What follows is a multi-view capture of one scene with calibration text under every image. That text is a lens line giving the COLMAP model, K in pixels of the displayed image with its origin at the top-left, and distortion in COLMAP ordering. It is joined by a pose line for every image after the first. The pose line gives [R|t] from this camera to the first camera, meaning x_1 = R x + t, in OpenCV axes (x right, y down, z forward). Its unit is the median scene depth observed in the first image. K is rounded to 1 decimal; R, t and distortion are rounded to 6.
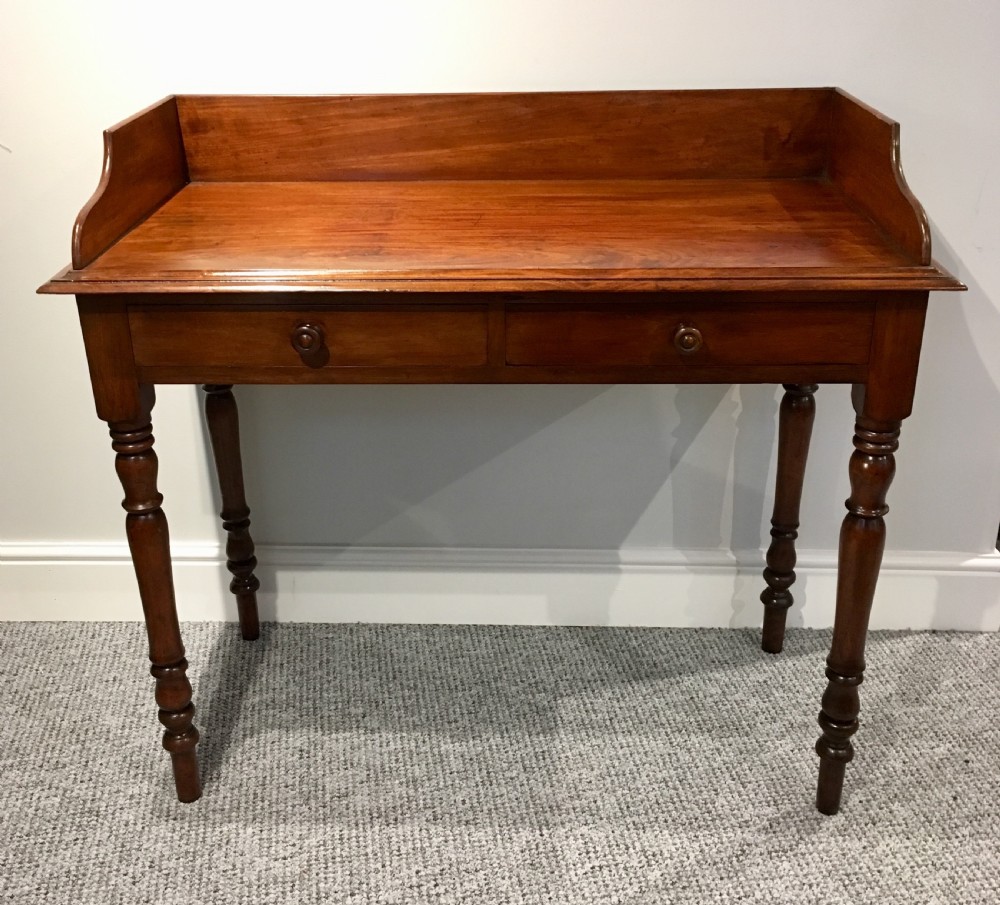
lens RADIAL K [[1146.8, 0, 472.0], [0, 1146.8, 413.8], [0, 0, 1]] dist [0.044181, 0.000000]
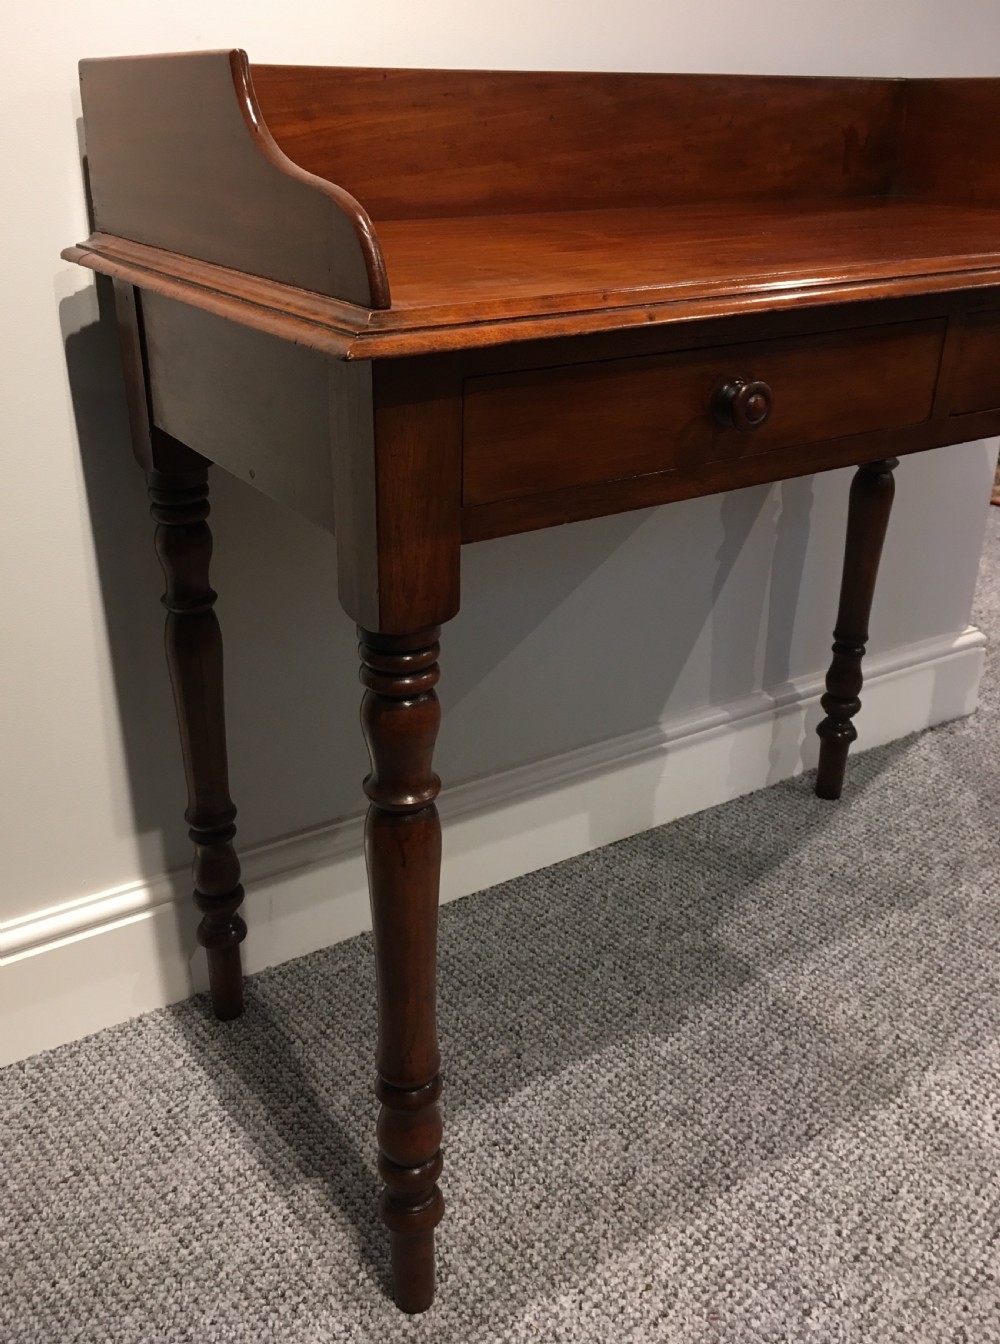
lens RADIAL K [[1247.0, 0, 443.6], [0, 1247.0, 618.7], [0, 0, 1]] dist [0.018020, 0.000000]
pose [[0.826867, -0.196597, 0.526916, -0.498577], [0.204680, 0.977855, 0.043651, -0.016909], [-0.523829, 0.071756, 0.848796, 0.458525]]
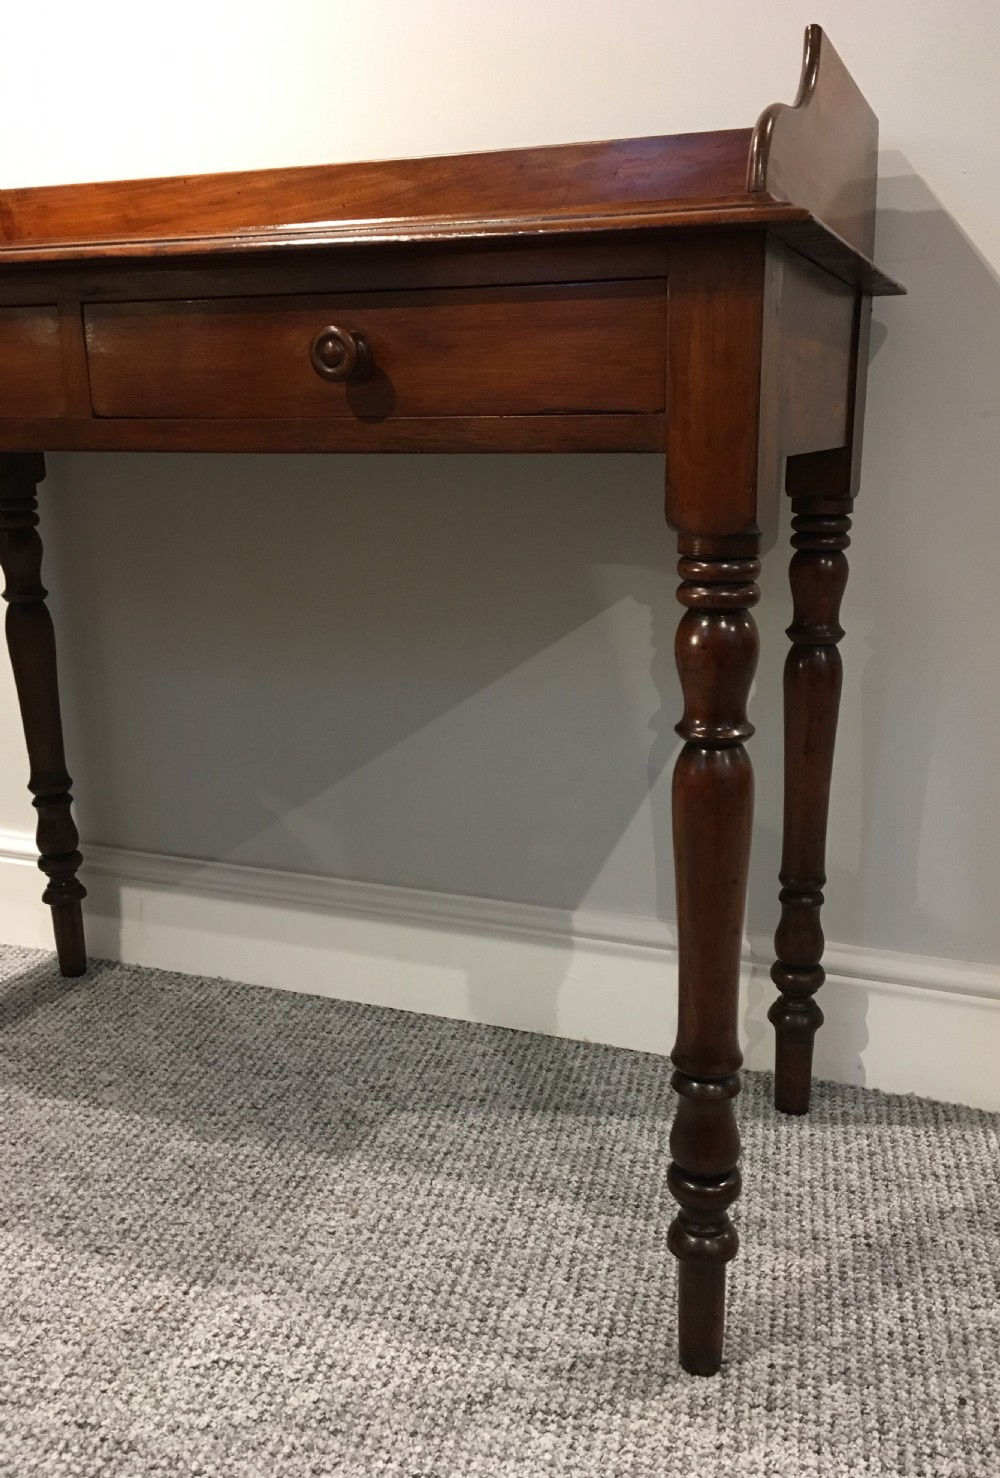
lens RADIAL K [[1271.2, 0, 543.8], [0, 1271.2, 739.1], [0, 0, 1]] dist [0.083461, -0.101754]
pose [[0.949097, 0.083345, -0.303758, 0.390661], [-0.131345, 0.981235, -0.141159, 0.155108], [0.286294, 0.173870, 0.942234, 0.380412]]
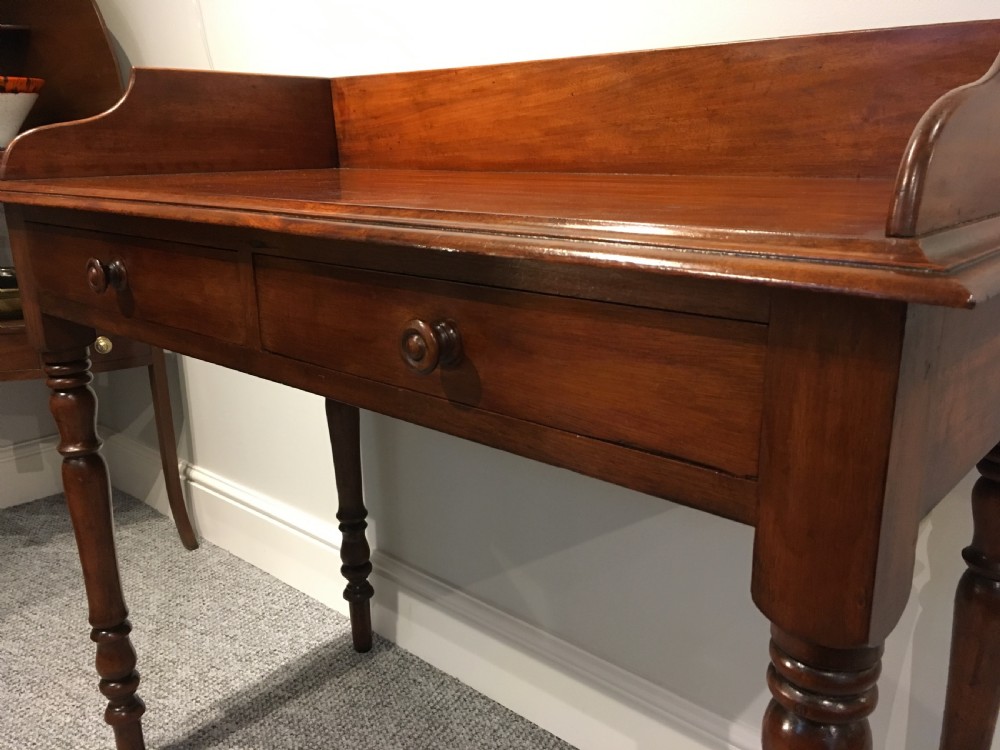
lens RADIAL K [[846.9, 0, 503.8], [0, 846.9, 380.5], [0, 0, 1]] dist [0.067496, -0.091608]
pose [[0.771612, 0.178793, -0.610449, 0.369316], [-0.252051, 0.967068, -0.035352, -0.035878], [0.584025, 0.181142, 0.791266, 0.570396]]
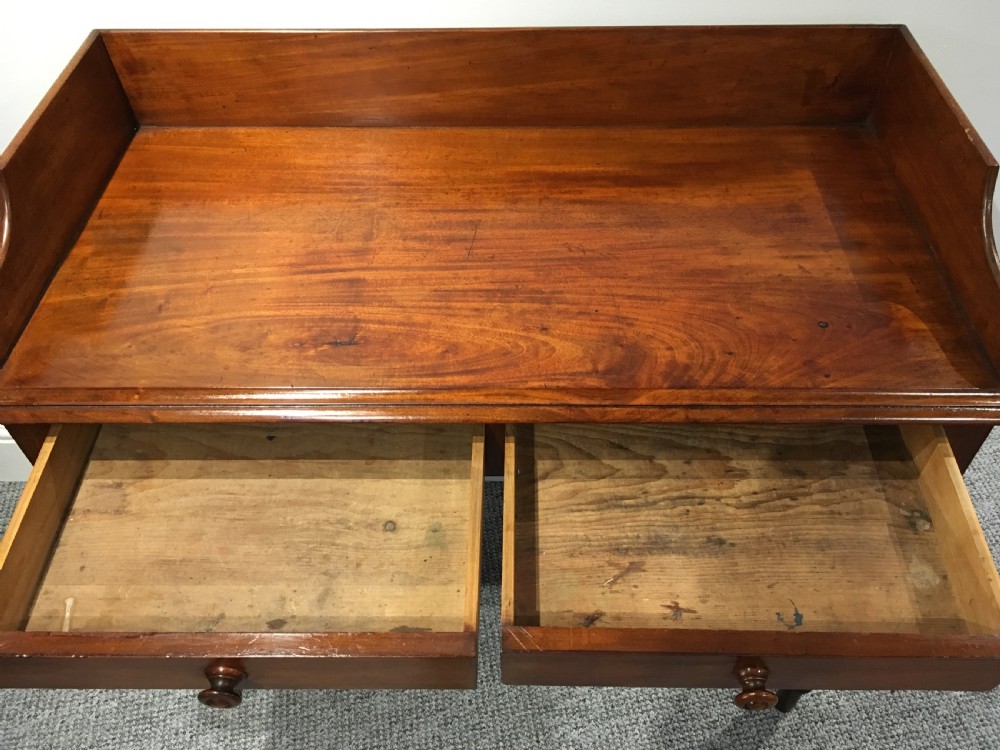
lens RADIAL K [[846.9, 0, 500.2], [0, 846.9, 376.7], [0, 0, 1]] dist [0.067496, -0.091608]
pose [[0.999611, -0.017168, 0.021989, 0.009541], [0.006937, 0.916432, 0.400131, -0.303546], [-0.027021, -0.399823, 0.916194, 0.349525]]
